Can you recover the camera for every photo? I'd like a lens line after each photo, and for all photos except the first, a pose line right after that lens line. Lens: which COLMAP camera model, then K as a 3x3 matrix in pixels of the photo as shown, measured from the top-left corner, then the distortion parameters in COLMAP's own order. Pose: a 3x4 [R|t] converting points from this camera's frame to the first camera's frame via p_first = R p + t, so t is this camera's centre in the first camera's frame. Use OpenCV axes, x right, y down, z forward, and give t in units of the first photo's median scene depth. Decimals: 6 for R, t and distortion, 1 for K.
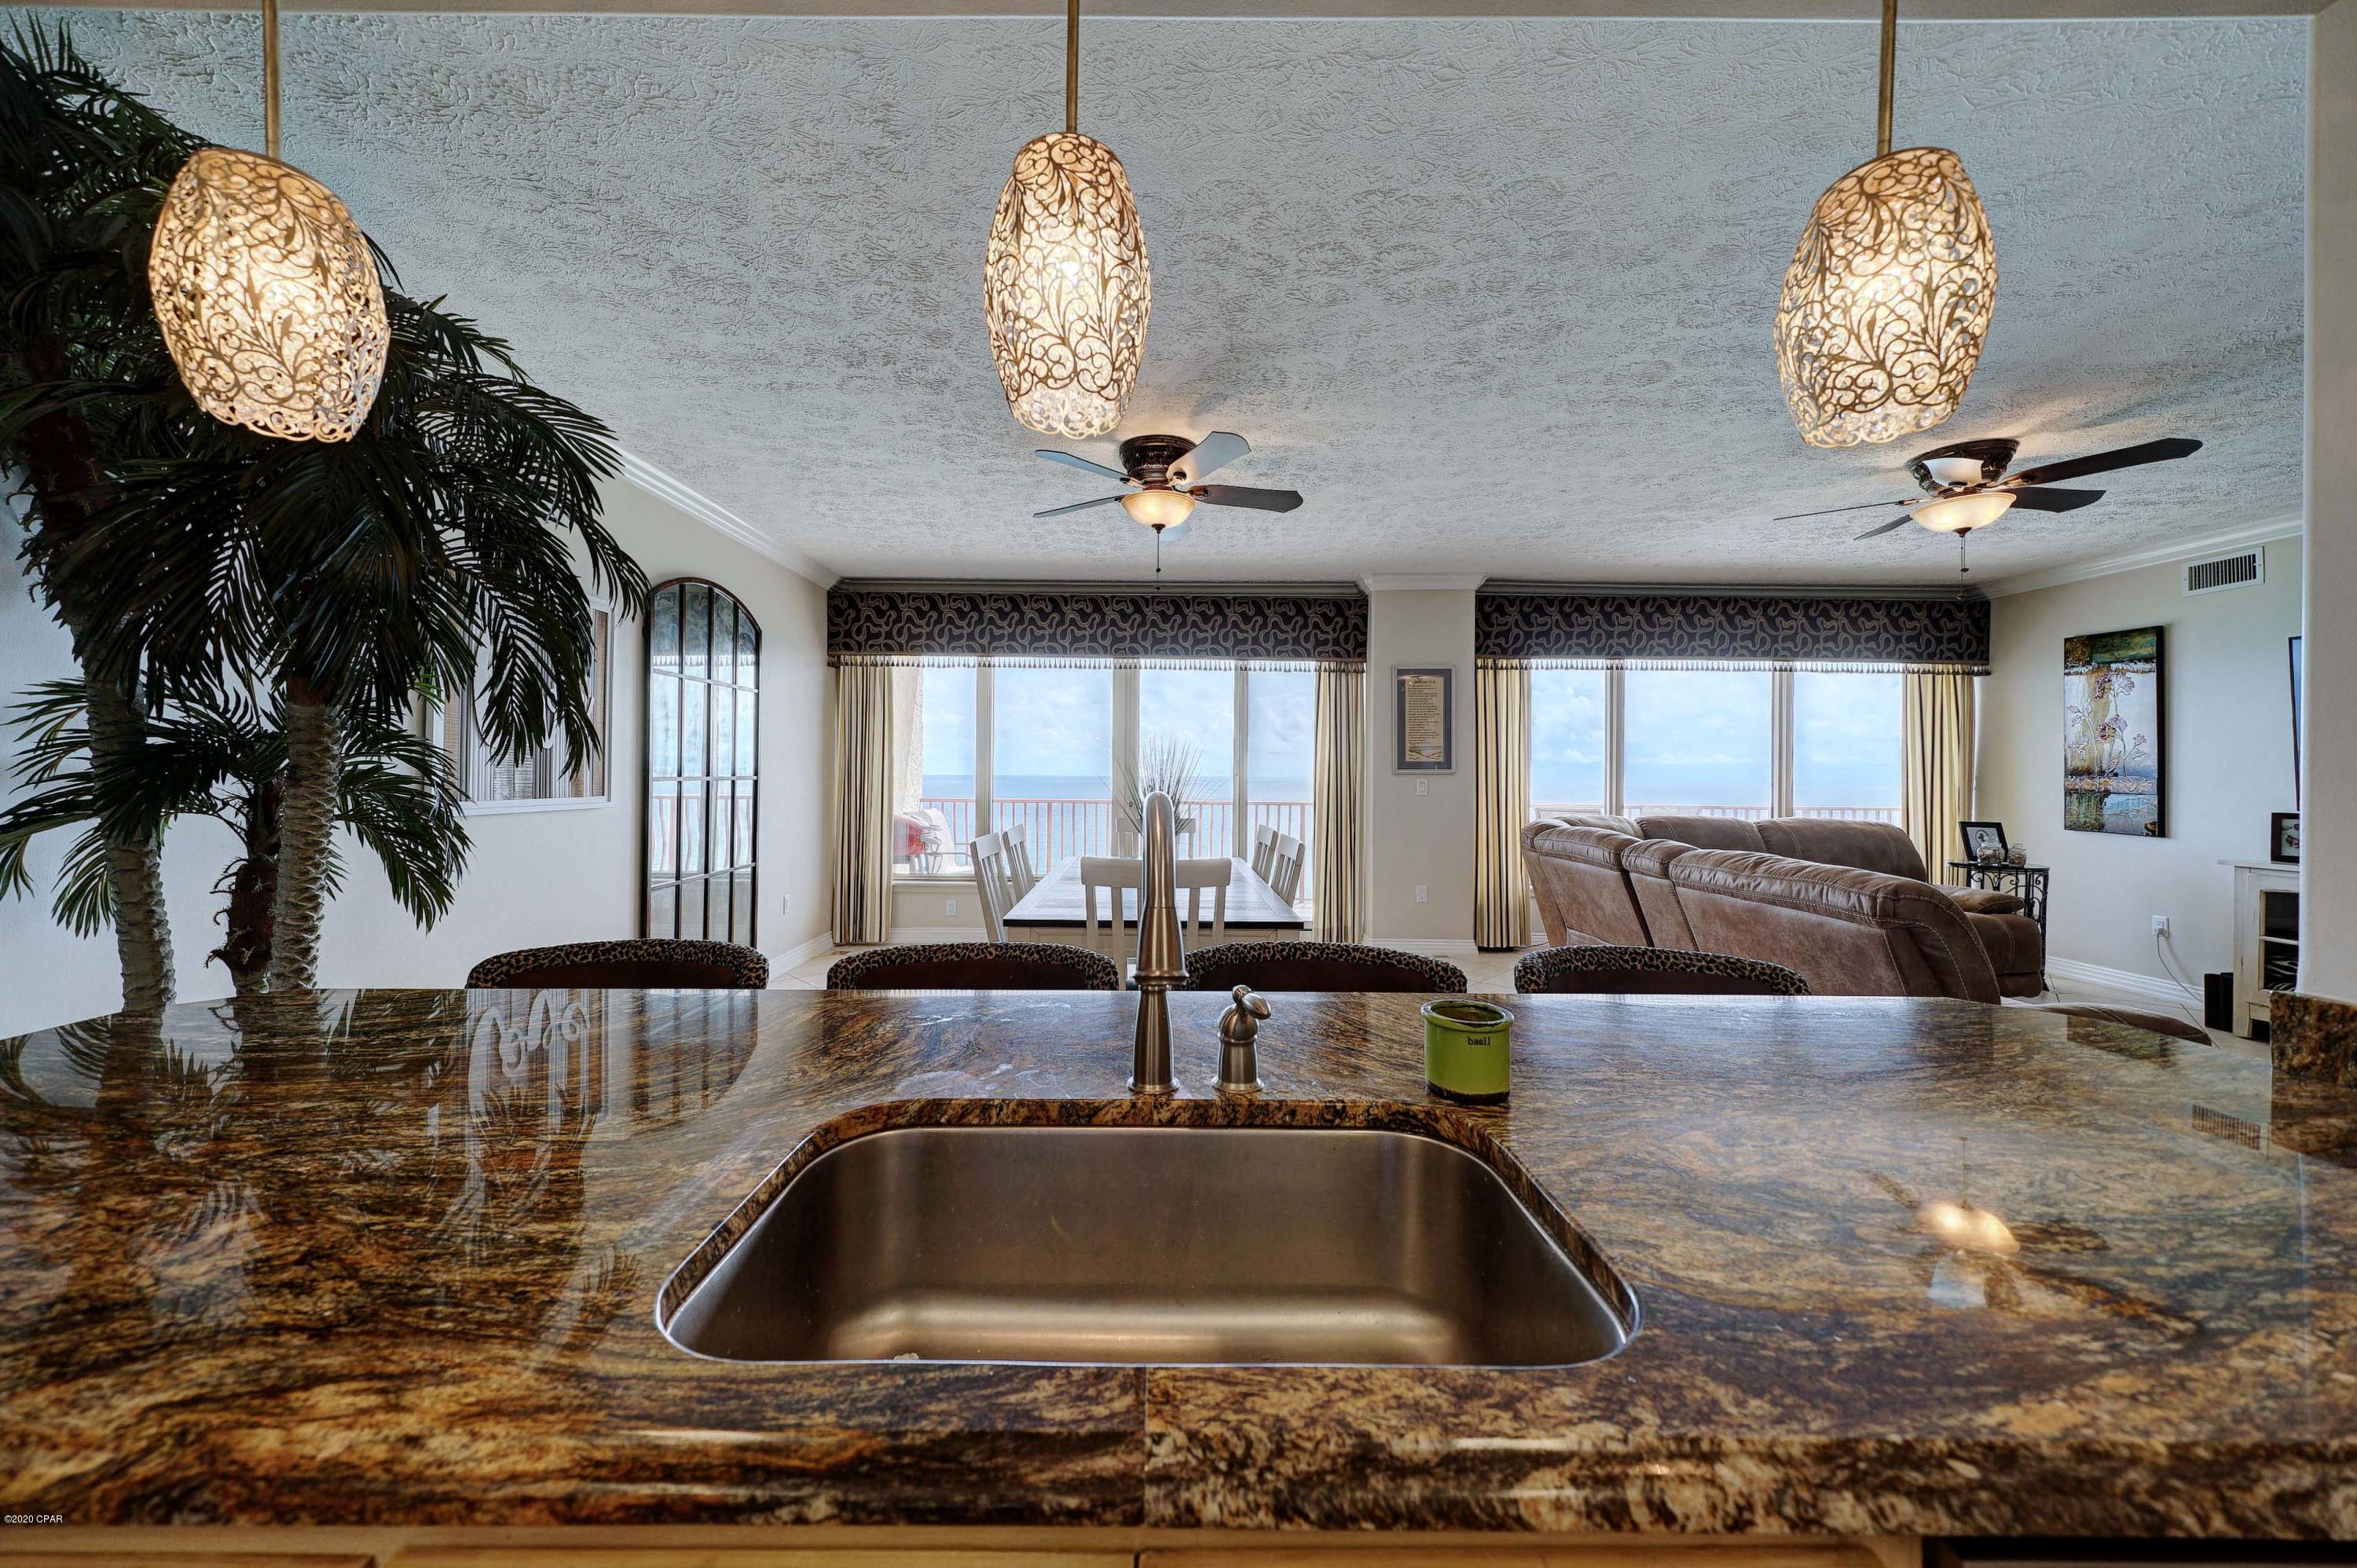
lens RADIAL K [[809.4, 0, 1158.2], [0, 809.4, 768.4], [0, 0, 1]] dist [0.000905, -0.000130]
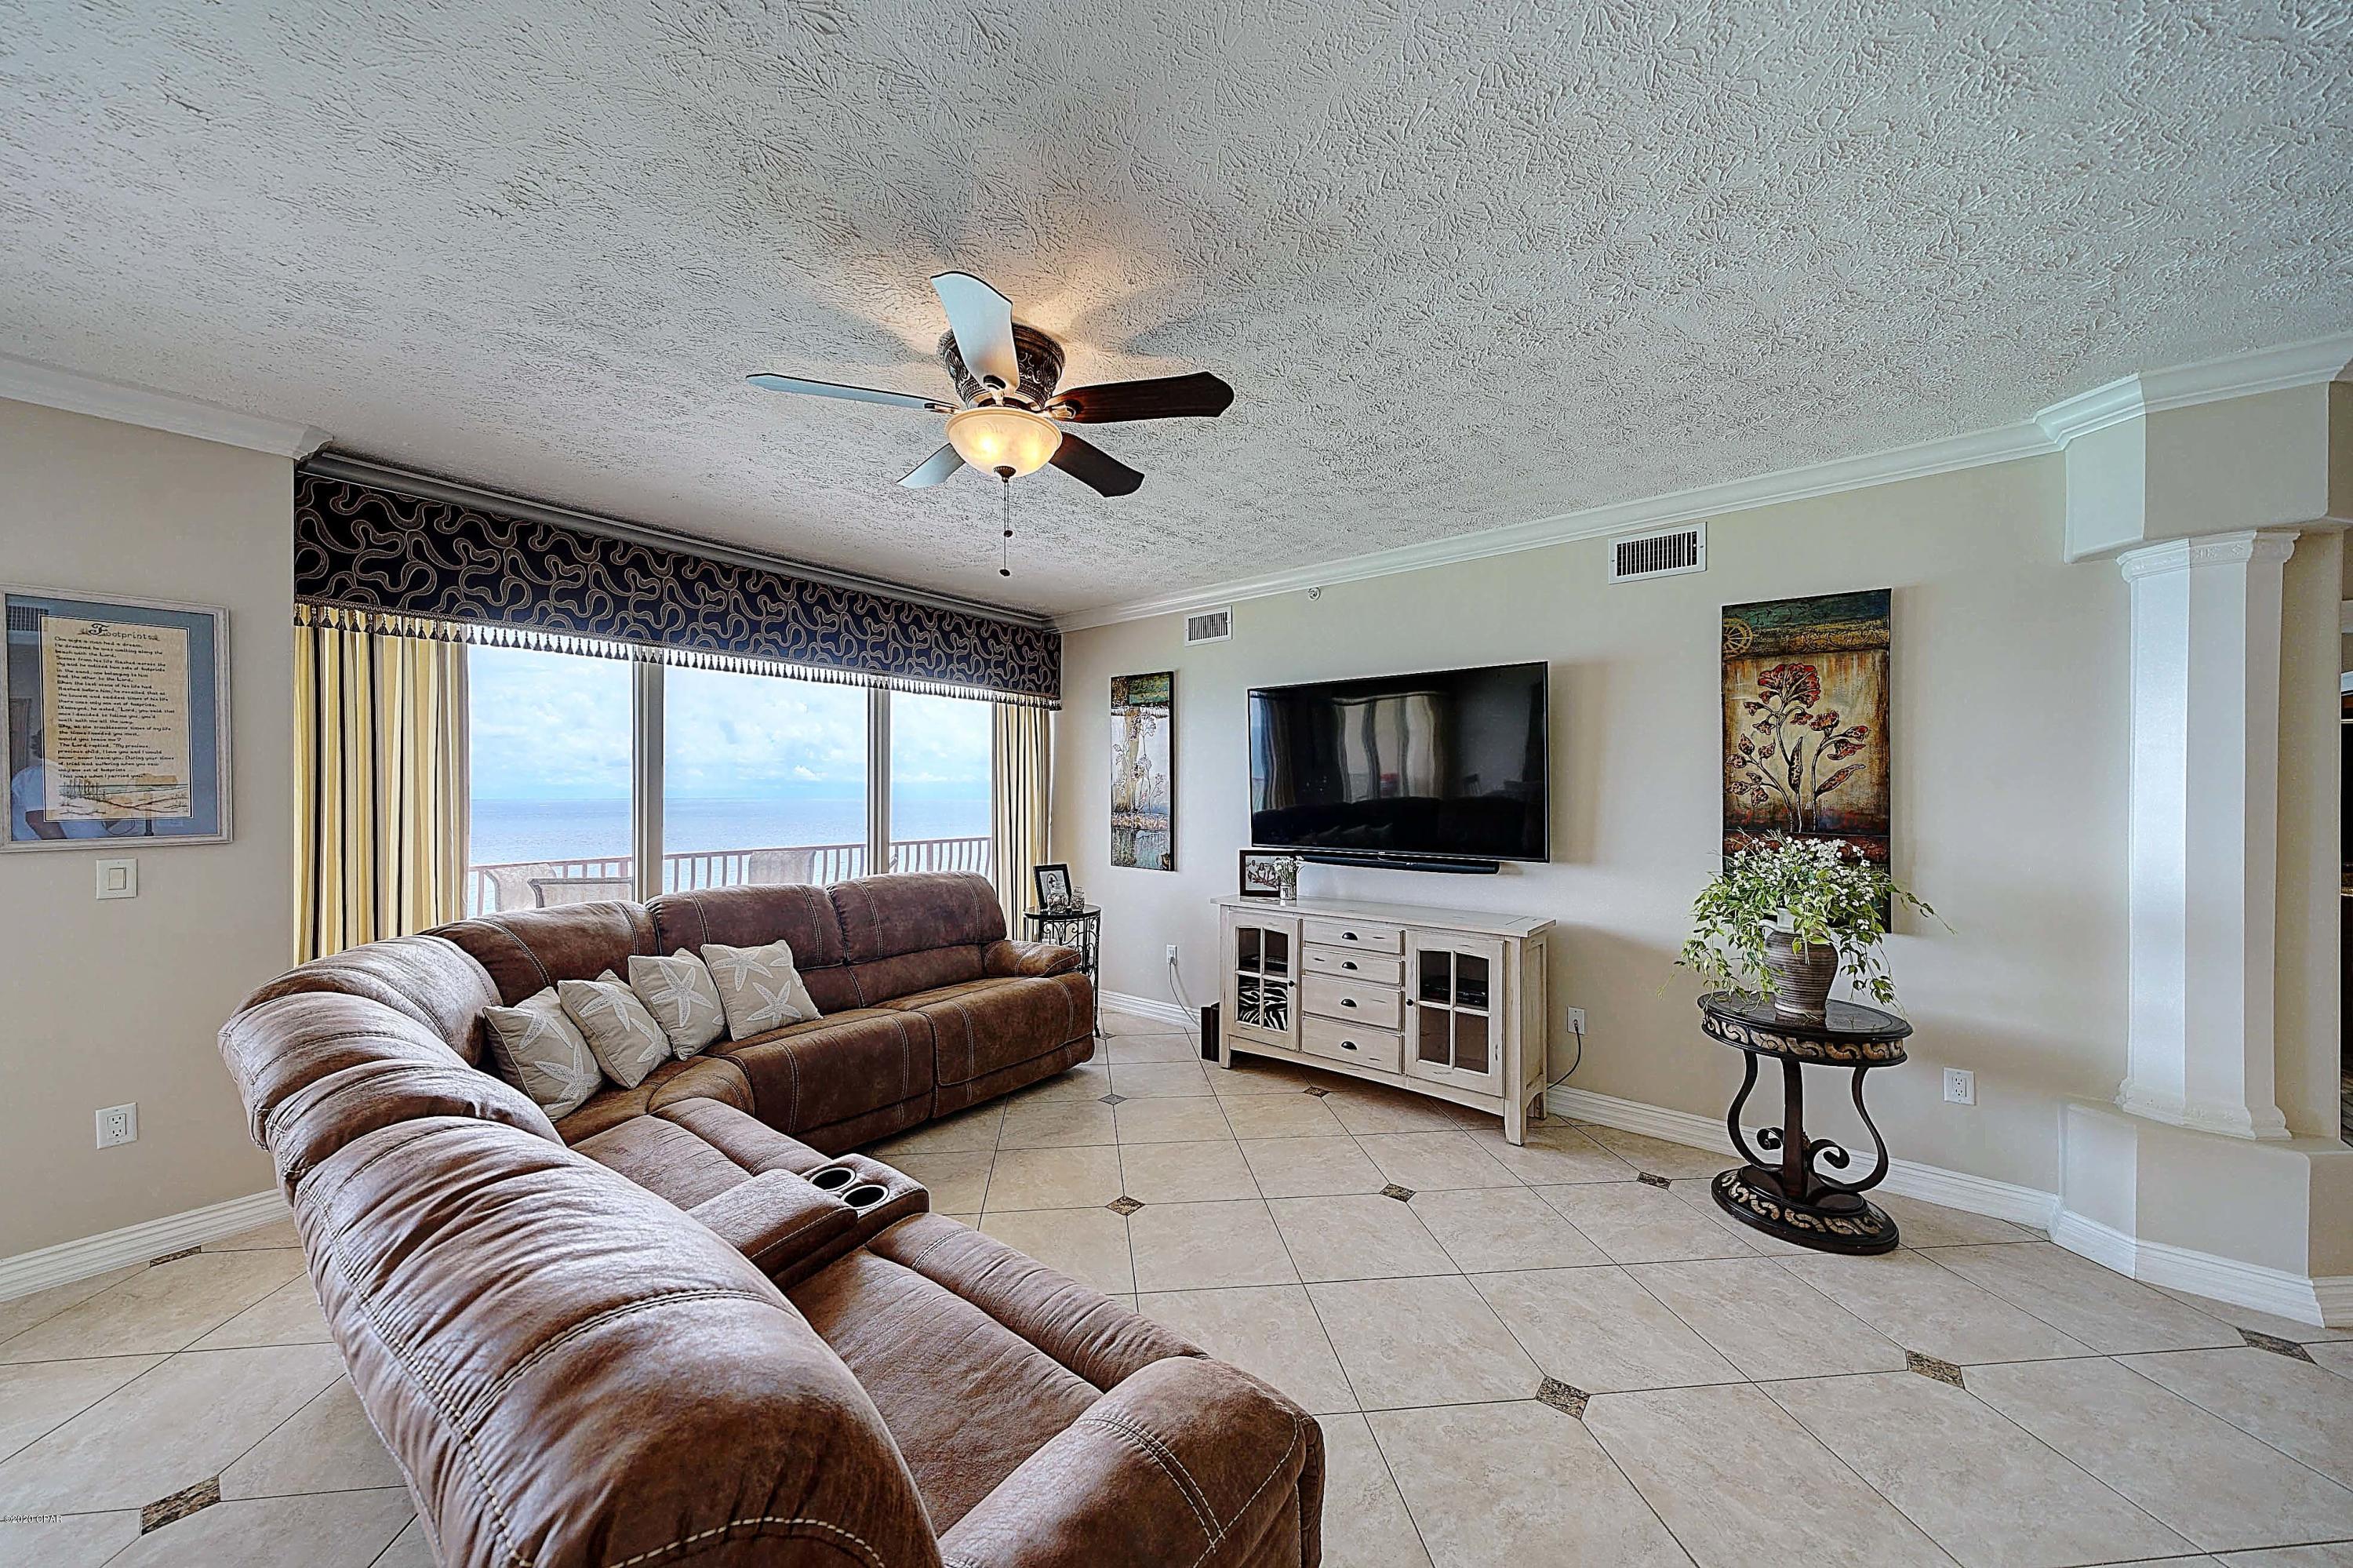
lens RADIAL K [[800.3, 0, 1159.8], [0, 800.3, 785.8], [0, 0, 1]] dist [0.001414, -0.000047]
pose [[0.620057, -0.006815, 0.784527, 0.375684], [0.003757, 0.999977, 0.005717, -0.030550], [-0.784548, -0.000598, 0.620068, 0.335388]]
